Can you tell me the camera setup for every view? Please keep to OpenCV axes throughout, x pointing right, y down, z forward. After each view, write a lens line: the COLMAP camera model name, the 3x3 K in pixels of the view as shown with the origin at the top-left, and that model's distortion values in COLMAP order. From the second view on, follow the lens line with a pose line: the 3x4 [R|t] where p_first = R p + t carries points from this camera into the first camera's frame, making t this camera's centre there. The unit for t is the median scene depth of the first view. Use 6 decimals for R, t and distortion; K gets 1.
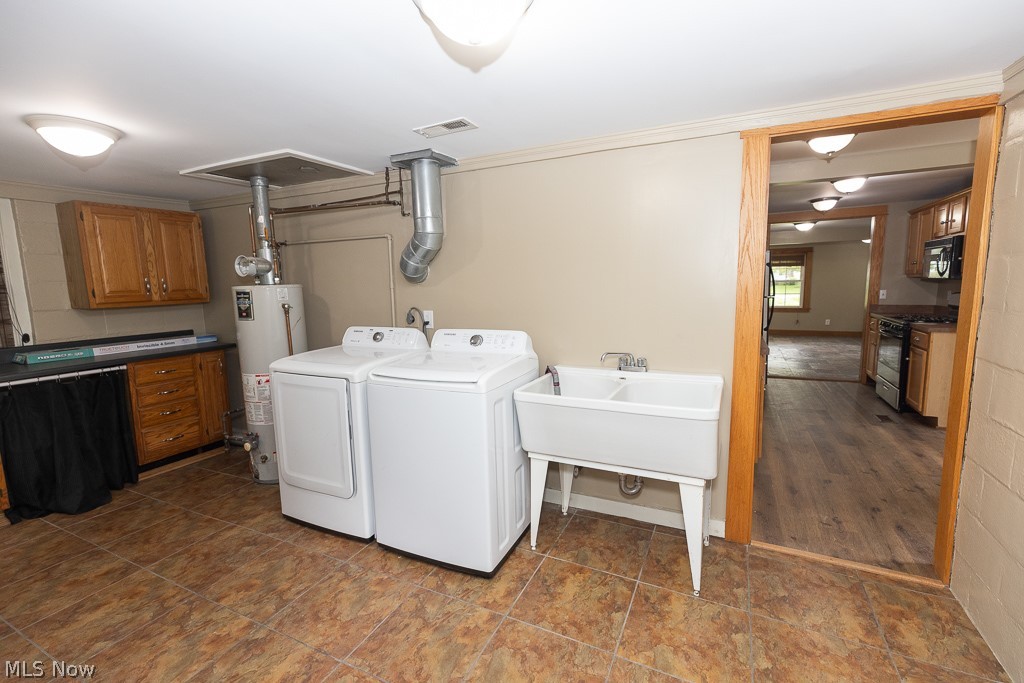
lens RADIAL K [[455.6, 0, 512.0], [0, 455.6, 341.5], [0, 0, 1]] dist [0.000016, 0.000035]
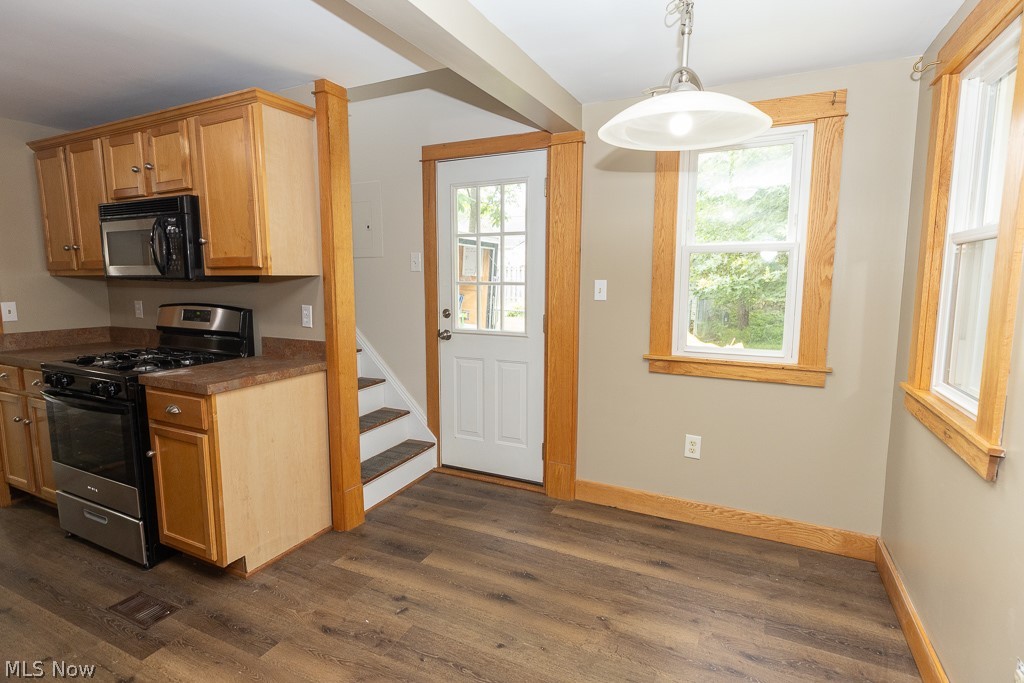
lens RADIAL K [[500.1, 0, 512.0], [0, 500.1, 341.5], [0, 0, 1]] dist [-0.000708, 0.000023]
pose [[-0.003122, -0.104352, 0.994536, 0.302698], [0.125762, 0.986603, 0.103915, -0.062739], [-0.992055, 0.125400, 0.010043, 0.494628]]
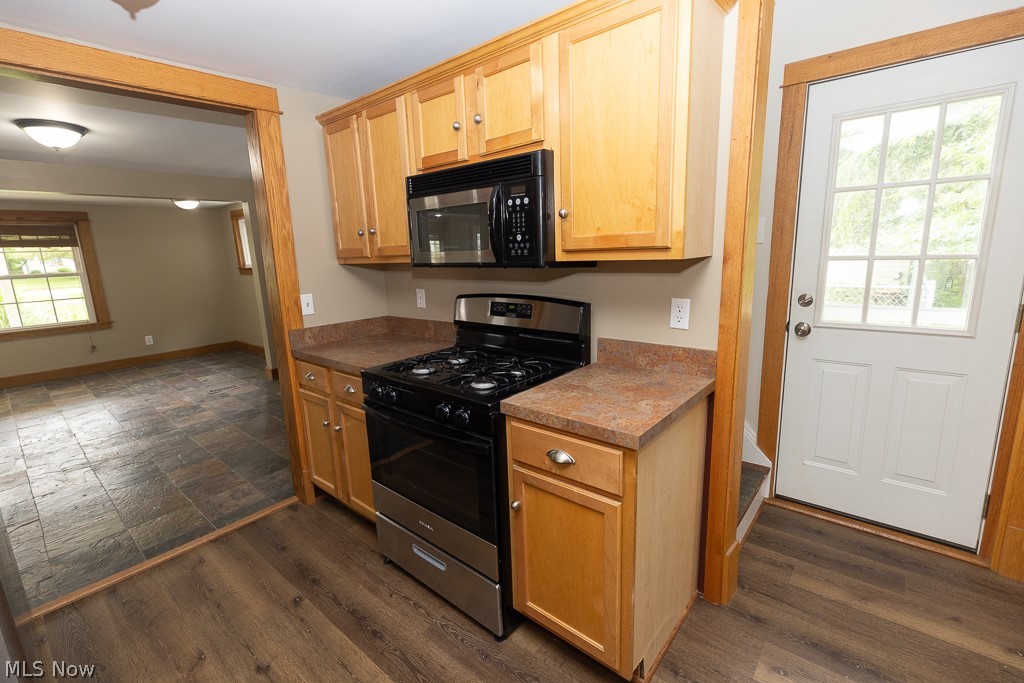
lens RADIAL K [[455.6, 0, 512.0], [0, 455.6, 341.5], [0, 0, 1]] dist [0.000016, 0.000035]
pose [[0.249437, -0.178602, 0.951779, 0.446744], [0.152360, 0.977843, 0.143564, -0.103964], [-0.956330, 0.109203, 0.271122, 0.710608]]
